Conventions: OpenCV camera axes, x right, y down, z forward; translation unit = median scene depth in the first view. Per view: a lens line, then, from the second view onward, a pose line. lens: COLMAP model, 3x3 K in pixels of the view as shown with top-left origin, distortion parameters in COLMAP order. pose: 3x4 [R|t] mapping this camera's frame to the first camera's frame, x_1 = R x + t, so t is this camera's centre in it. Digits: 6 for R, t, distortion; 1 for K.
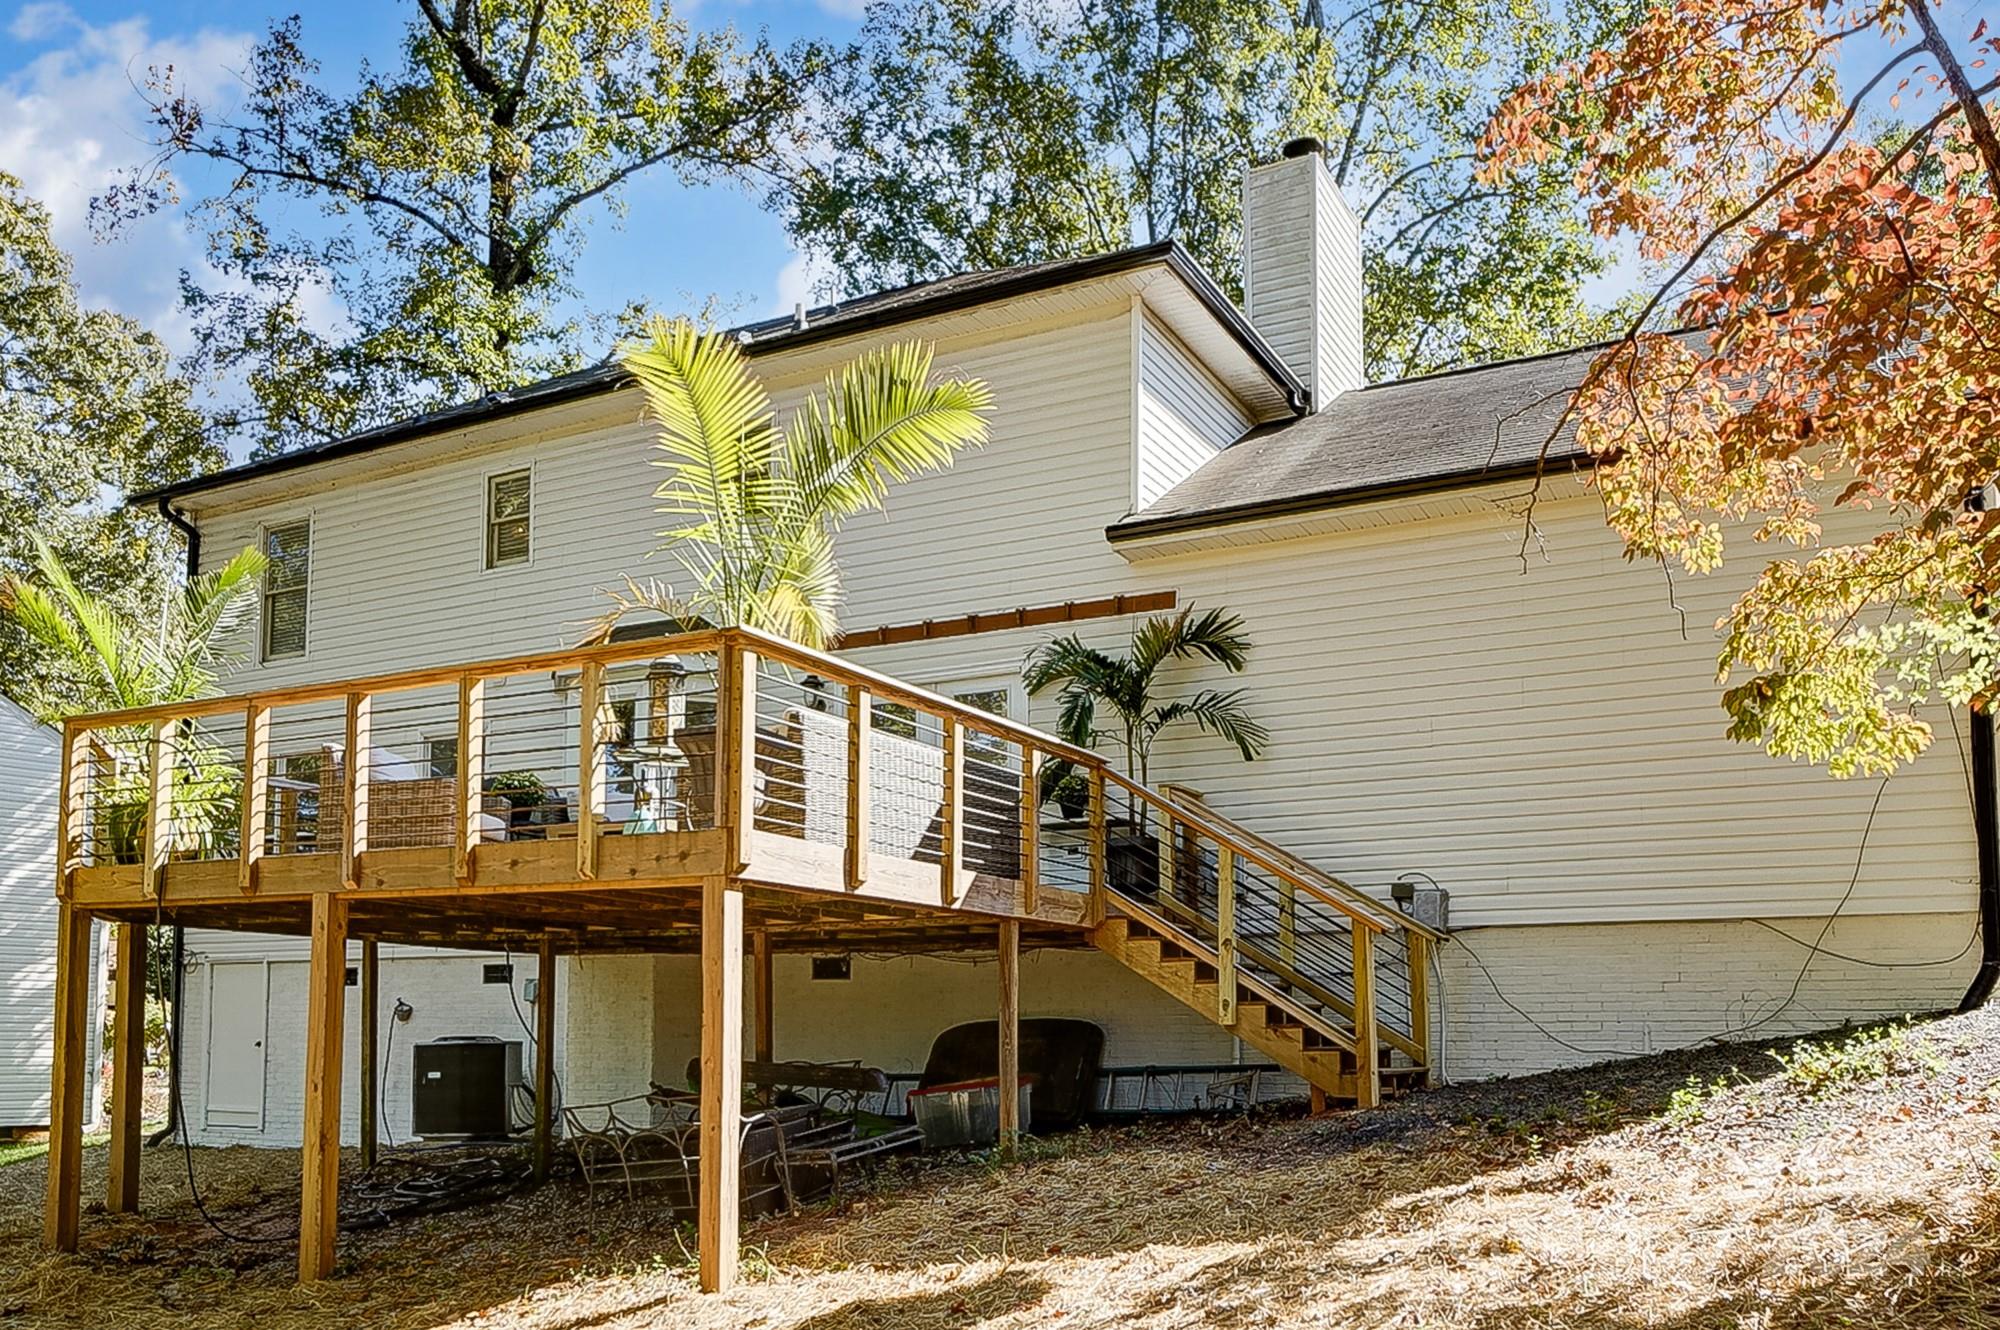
lens RADIAL K [[1613.6, 0, 1000.0], [0, 1613.6, 665.0], [0, 0, 1]] dist [-0.000255, -0.001166]
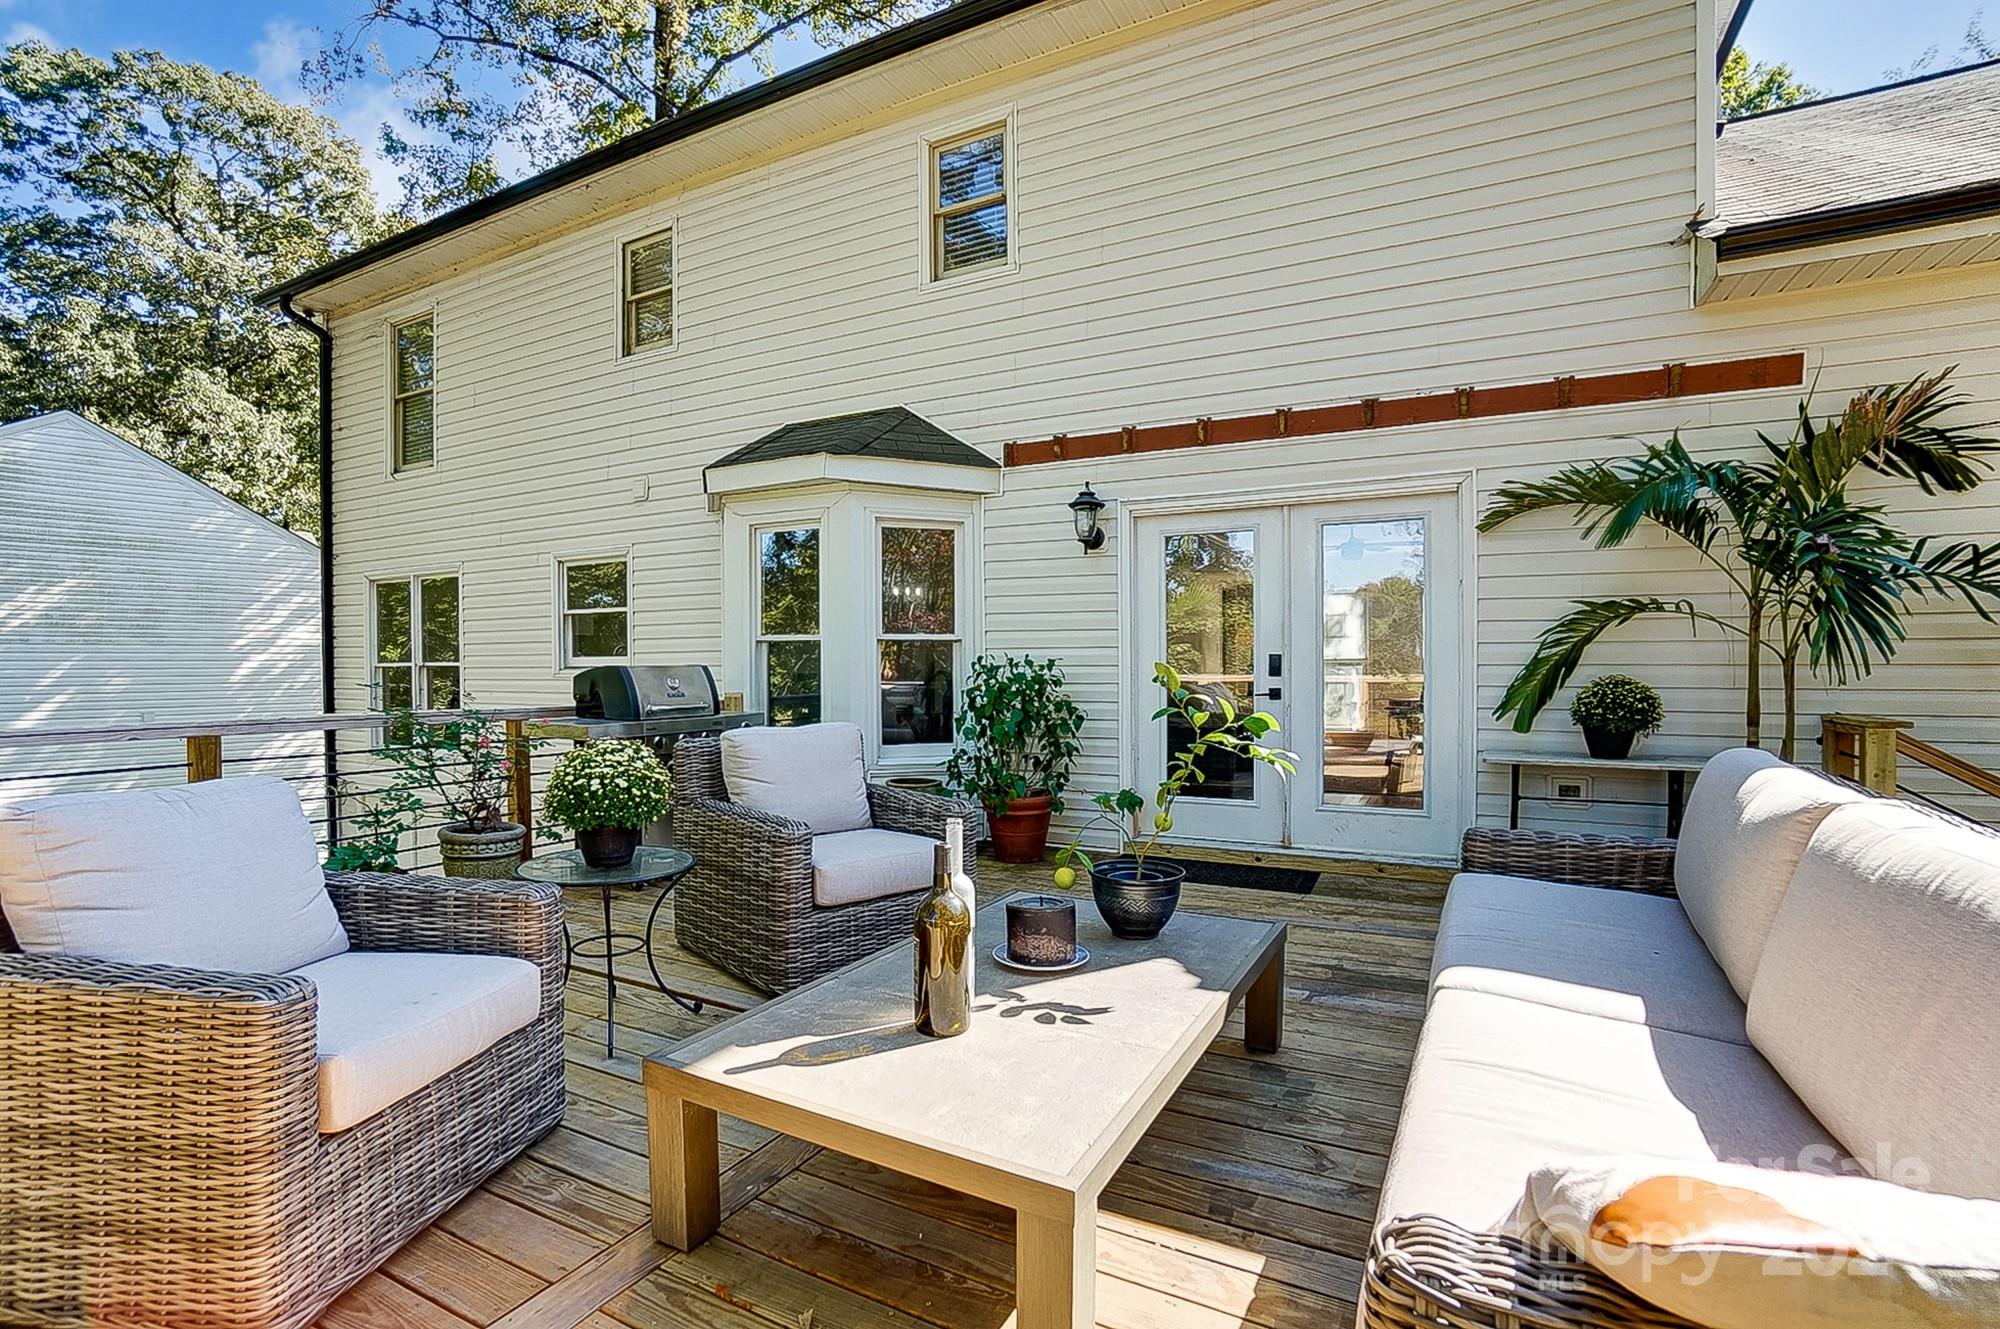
lens RADIAL K [[905.6, 0, 994.0], [0, 905.6, 668.7], [0, 0, 1]] dist [-0.076552, 0.032322]
pose [[0.999998, -0.001837, 0.000200, -0.080627], [0.001751, 0.976809, 0.214106, -0.001597], [-0.000589, -0.214105, 0.976810, 0.321033]]
